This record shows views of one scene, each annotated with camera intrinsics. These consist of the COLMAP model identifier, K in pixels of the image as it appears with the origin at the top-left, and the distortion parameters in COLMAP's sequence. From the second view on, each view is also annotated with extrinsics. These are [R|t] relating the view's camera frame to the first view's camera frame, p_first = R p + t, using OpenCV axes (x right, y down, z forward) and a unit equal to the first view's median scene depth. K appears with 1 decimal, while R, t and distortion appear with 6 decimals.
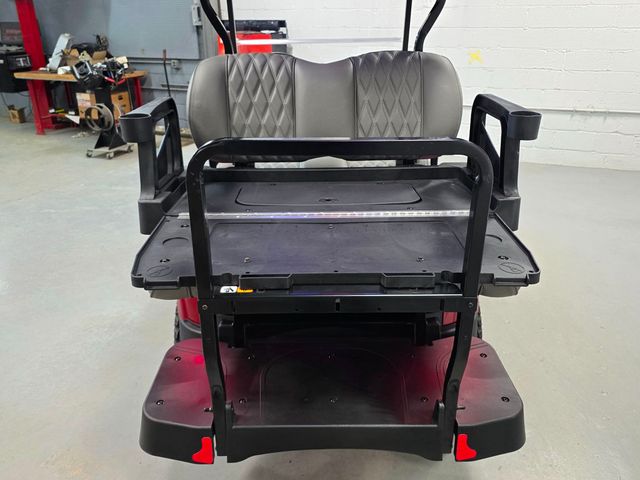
lens RADIAL K [[527.9, 0, 319.0], [0, 527.9, 242.9], [0, 0, 1]] dist [0.034165, -0.017667]
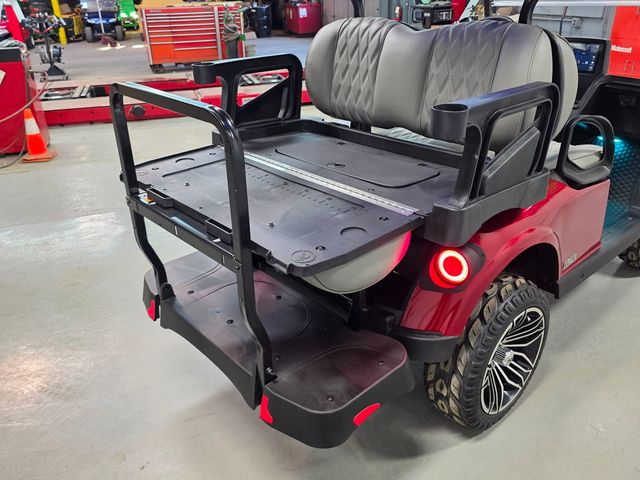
lens RADIAL K [[521.2, 0, 314.8], [0, 521.2, 237.6], [0, 0, 1]] dist [0.084756, -0.117982]
pose [[0.658568, 0.319856, -0.681161, 0.643309], [-0.270727, 0.945271, 0.182127, -0.105481], [0.702136, 0.064465, 0.709119, 0.210969]]
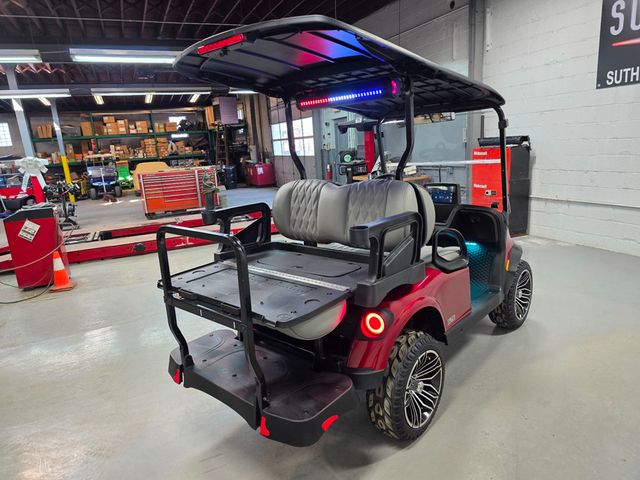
lens RADIAL K [[426.2, 0, 320.0], [0, 426.2, 240.0], [0, 0, 1]] dist [0.050766, -0.001032]
pose [[0.745384, 0.108122, -0.657808, 0.818310], [-0.202673, 0.976805, -0.069102, -0.075140], [0.635079, 0.184828, 0.750009, 0.019164]]
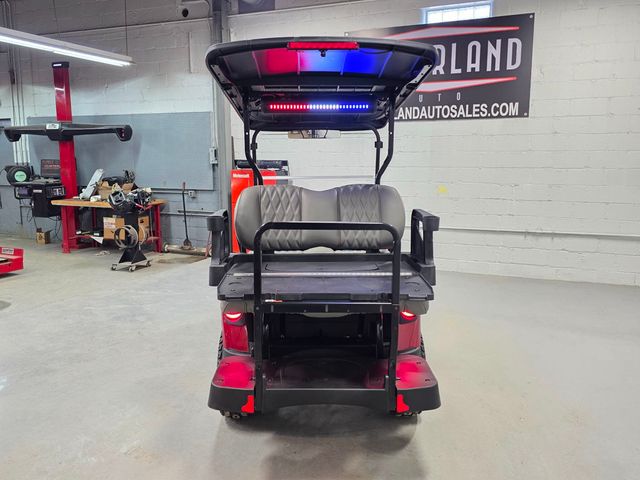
lens RADIAL K [[550.5, 0, 319.5], [0, 550.5, 233.8], [0, 0, 1]] dist [0.064493, -0.008269]
pose [[0.999926, 0.005350, 0.010938, -0.008384], [-0.002388, 0.967007, -0.254739, 0.215591], [-0.011940, 0.254694, 0.966948, -0.590342]]
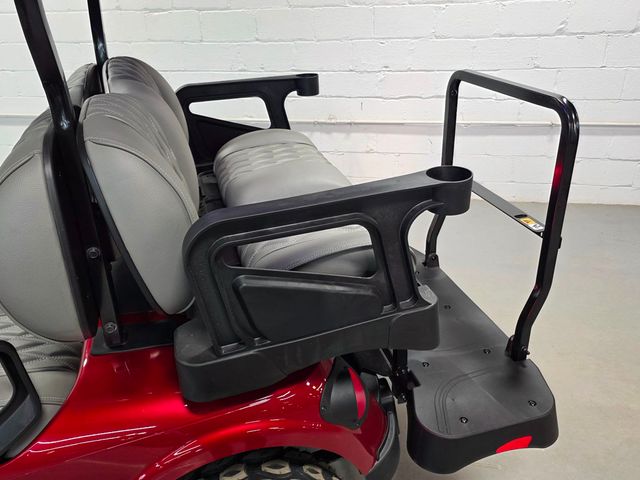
lens RADIAL K [[528.3, 0, 323.9], [0, 528.3, 246.2], [0, 0, 1]] dist [0.023668, -0.007404]
pose [[-0.246715, -0.439125, 0.863887, -0.658371], [0.417357, 0.756390, 0.503674, -0.411028], [-0.874611, 0.484814, -0.003341, 0.866919]]
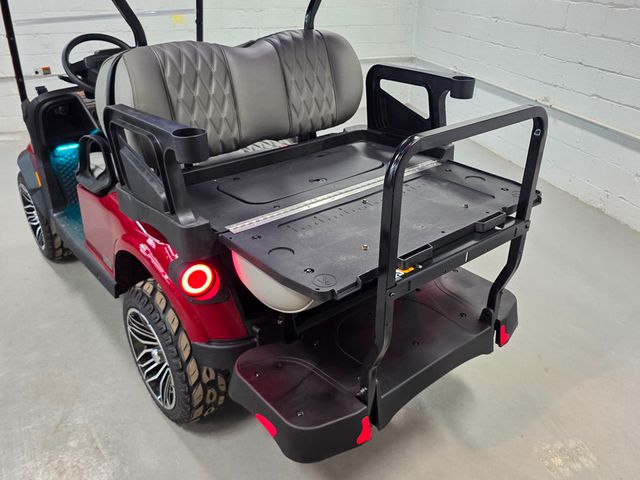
lens RADIAL K [[527.9, 0, 319.0], [0, 527.9, 242.9], [0, 0, 1]] dist [0.034165, -0.017667]
pose [[0.780331, -0.287057, 0.555591, -0.524510], [0.244019, 0.957765, 0.152122, -0.105112], [-0.575793, 0.016869, 0.817421, 0.117072]]
